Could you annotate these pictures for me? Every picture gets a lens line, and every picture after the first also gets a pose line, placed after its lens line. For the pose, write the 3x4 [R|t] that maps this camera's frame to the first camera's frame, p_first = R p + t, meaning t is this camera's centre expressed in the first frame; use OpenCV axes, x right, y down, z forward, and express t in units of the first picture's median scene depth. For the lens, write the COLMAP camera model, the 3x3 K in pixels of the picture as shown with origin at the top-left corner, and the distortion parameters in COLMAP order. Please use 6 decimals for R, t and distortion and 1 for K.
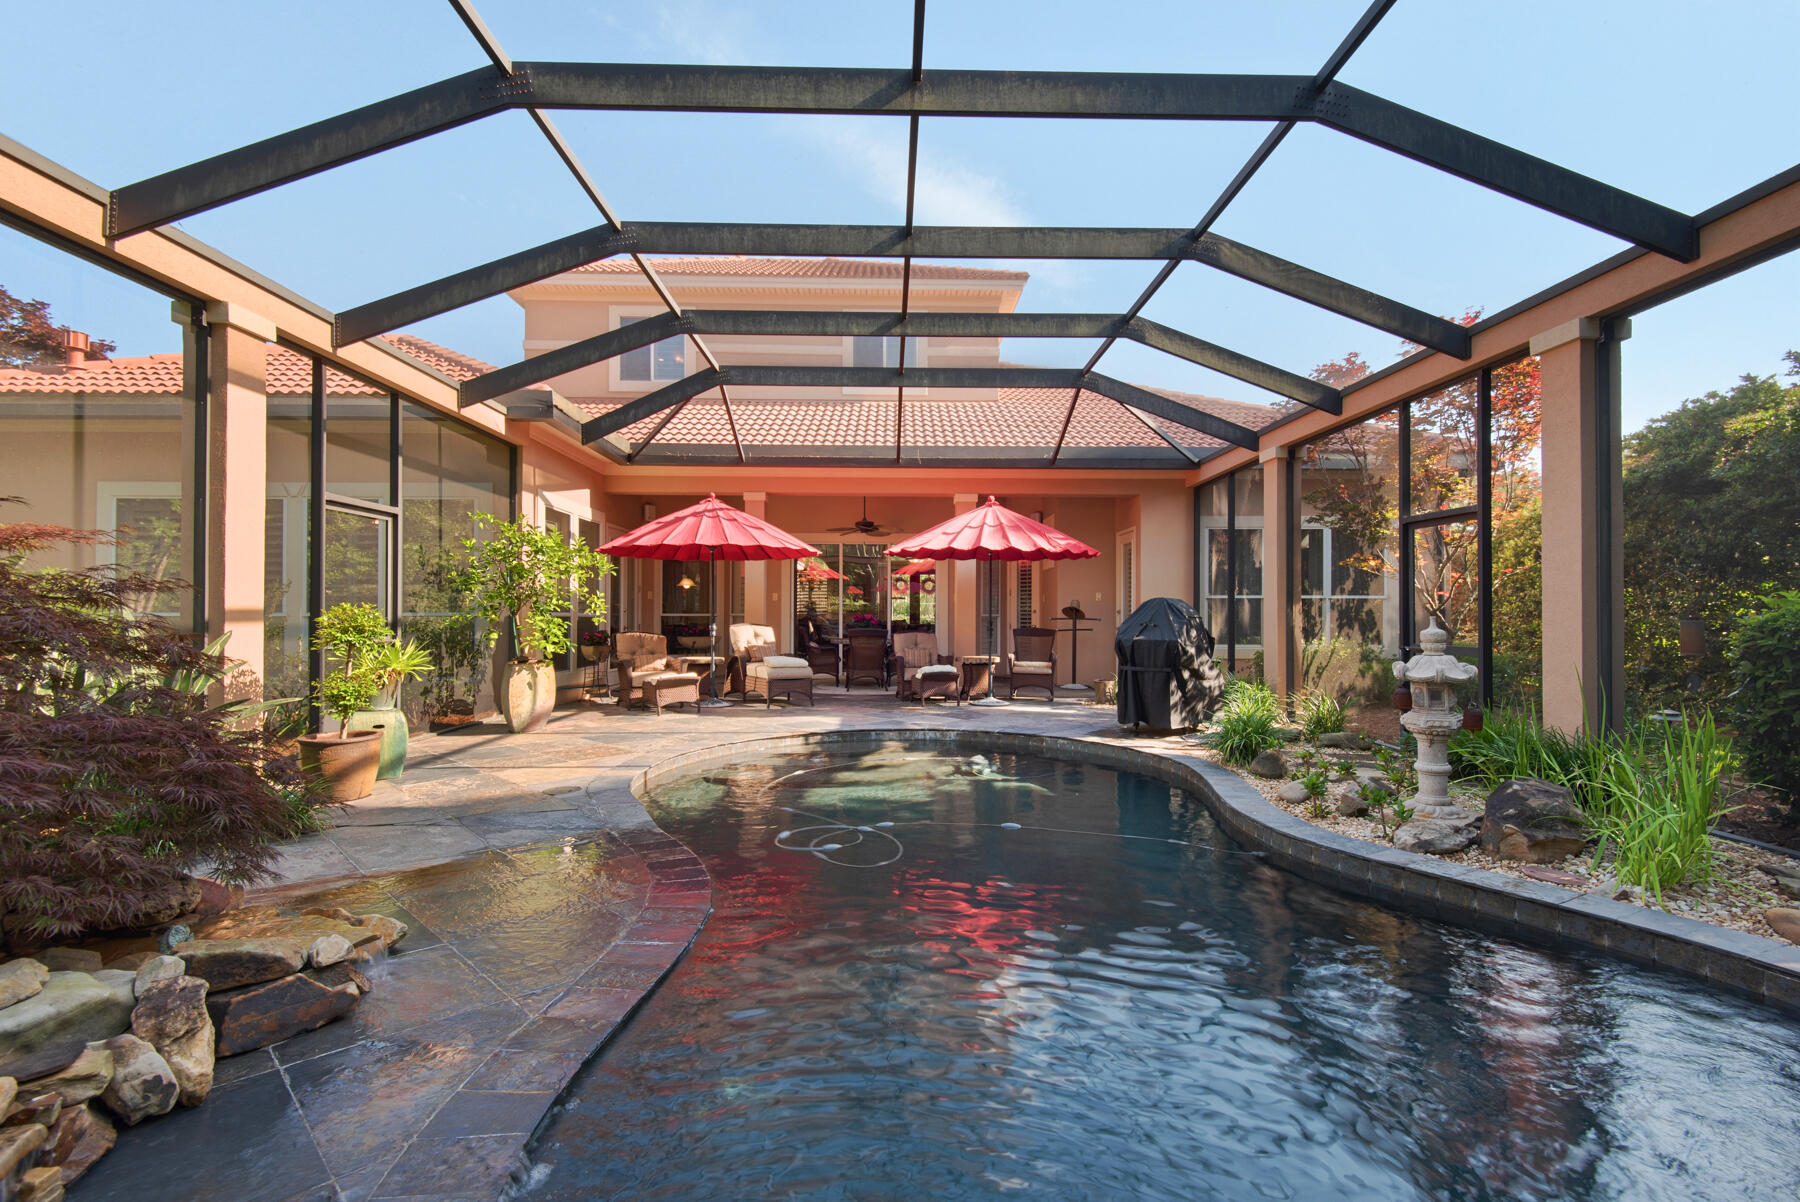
lens RADIAL K [[806.1, 0, 894.9], [0, 806.1, 607.6], [0, 0, 1]] dist [0.012380, -0.009002]
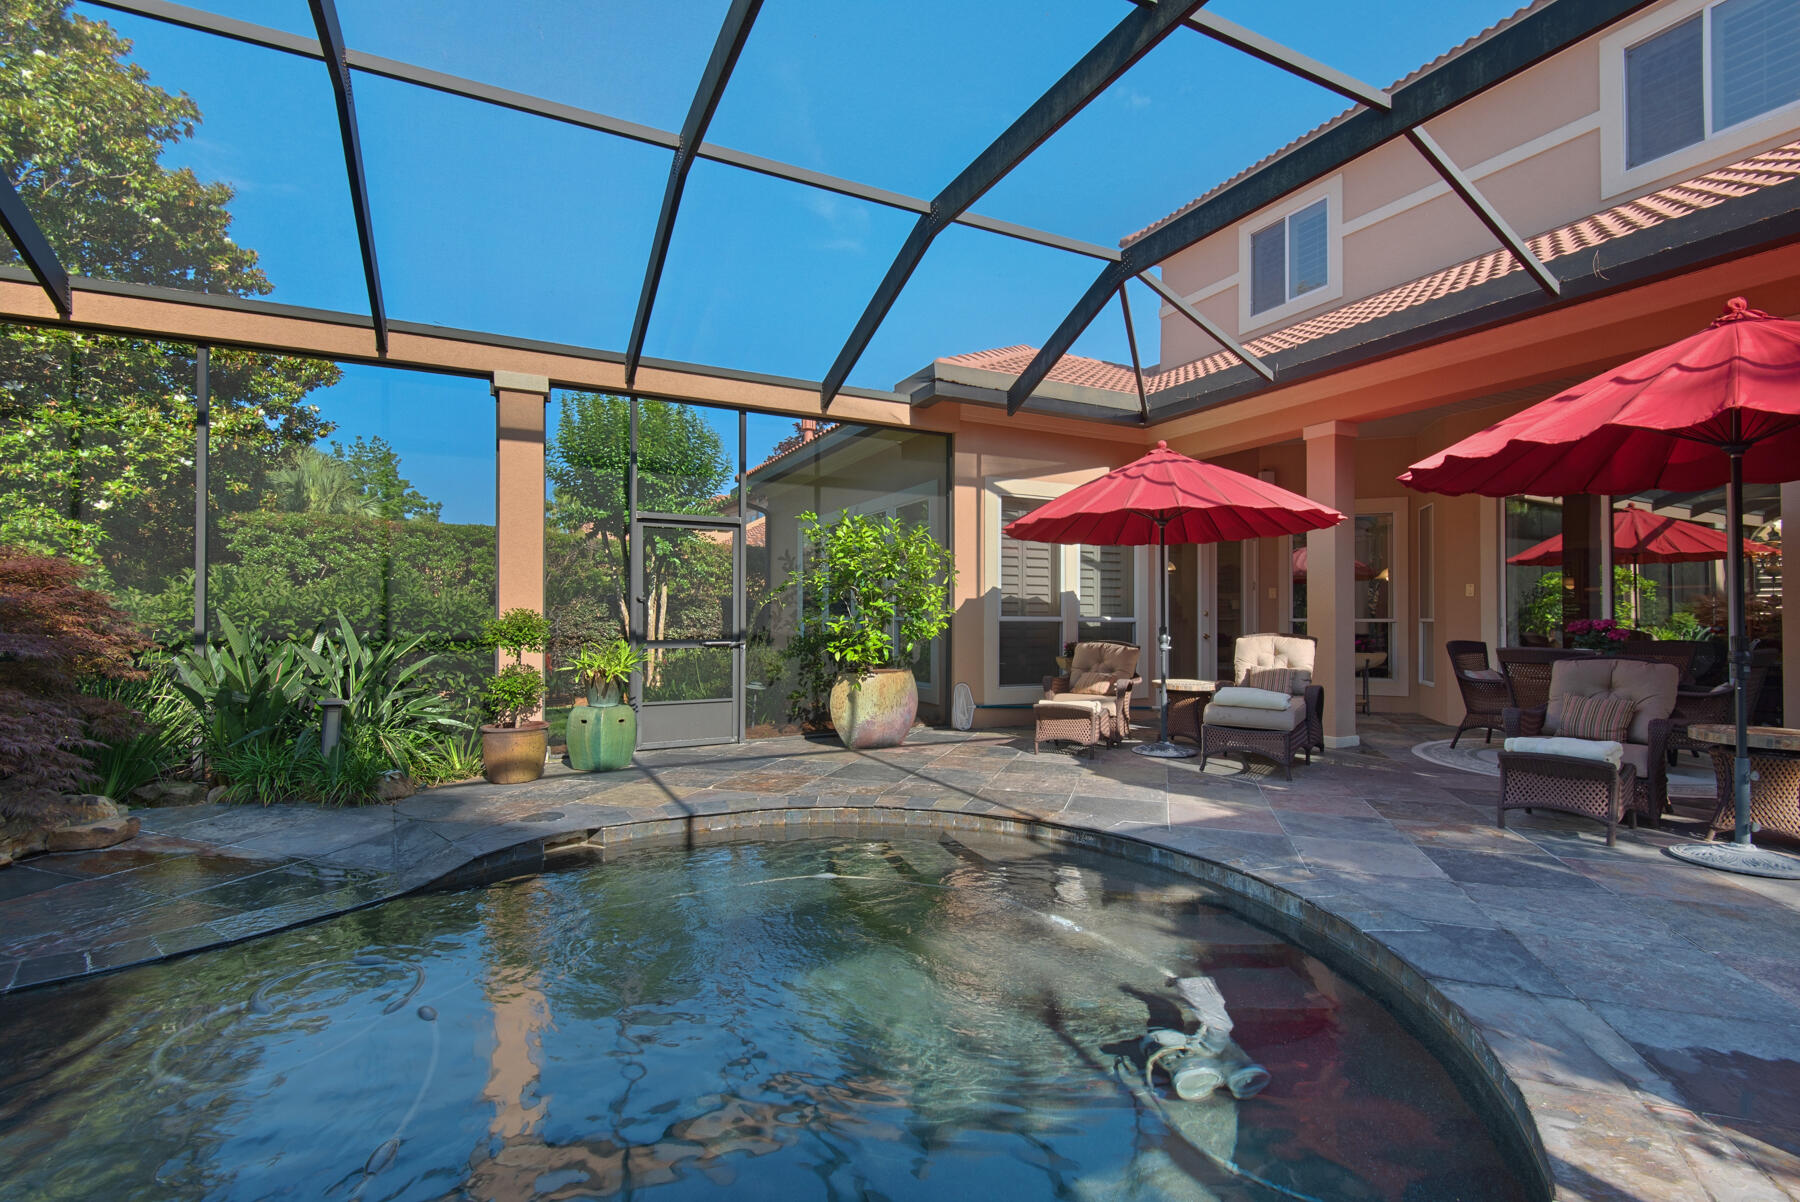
lens RADIAL K [[806.1, 0, 894.9], [0, 806.1, 607.6], [0, 0, 1]] dist [0.012380, -0.009002]
pose [[0.432719, -0.012446, -0.901443, 0.317650], [0.007027, 0.999921, -0.010432, 0.005099], [0.901501, -0.001820, 0.432773, 0.545611]]
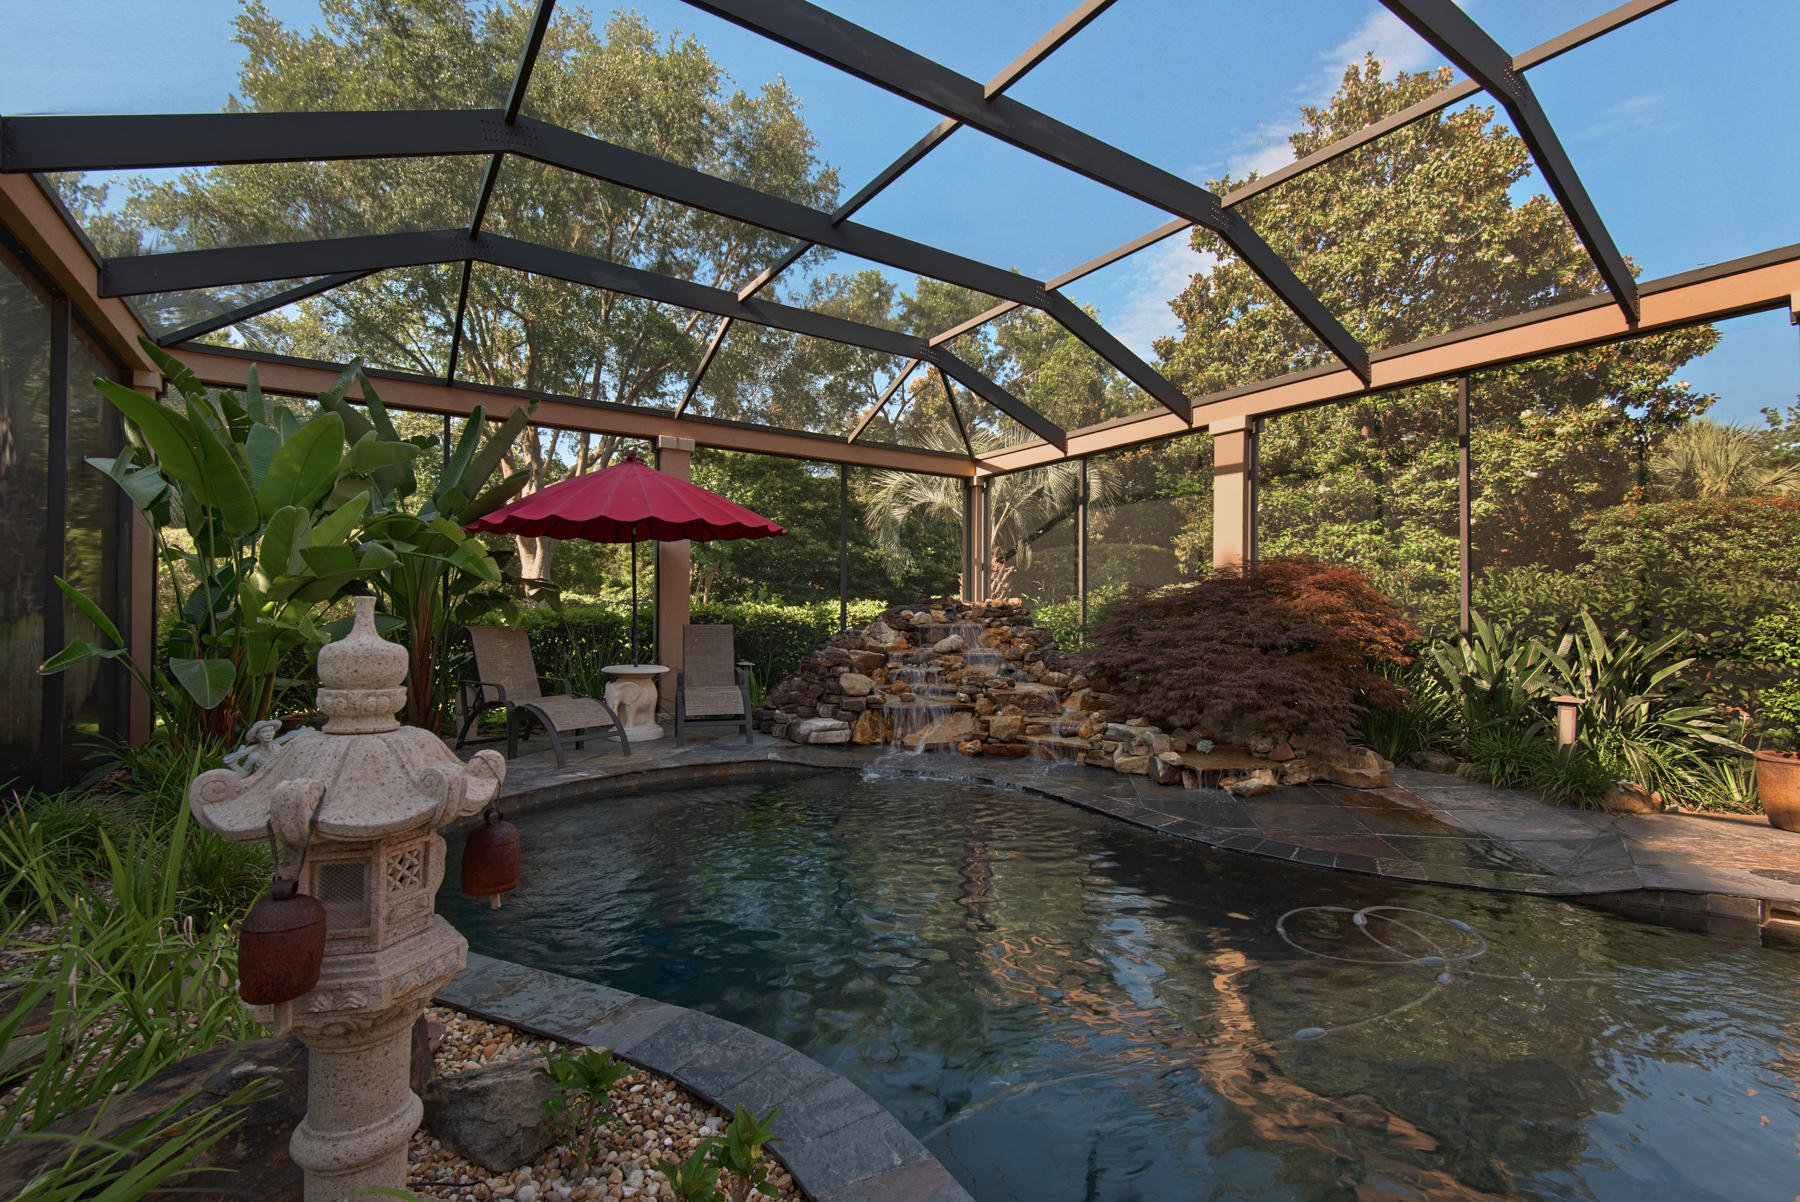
lens RADIAL K [[806.1, 0, 894.9], [0, 806.1, 607.6], [0, 0, 1]] dist [0.012380, -0.009002]
pose [[-0.844626, -0.010837, -0.535248, 0.325858], [-0.001763, 0.999846, -0.017462, 0.009854], [0.535355, -0.013805, -0.844515, 0.660974]]
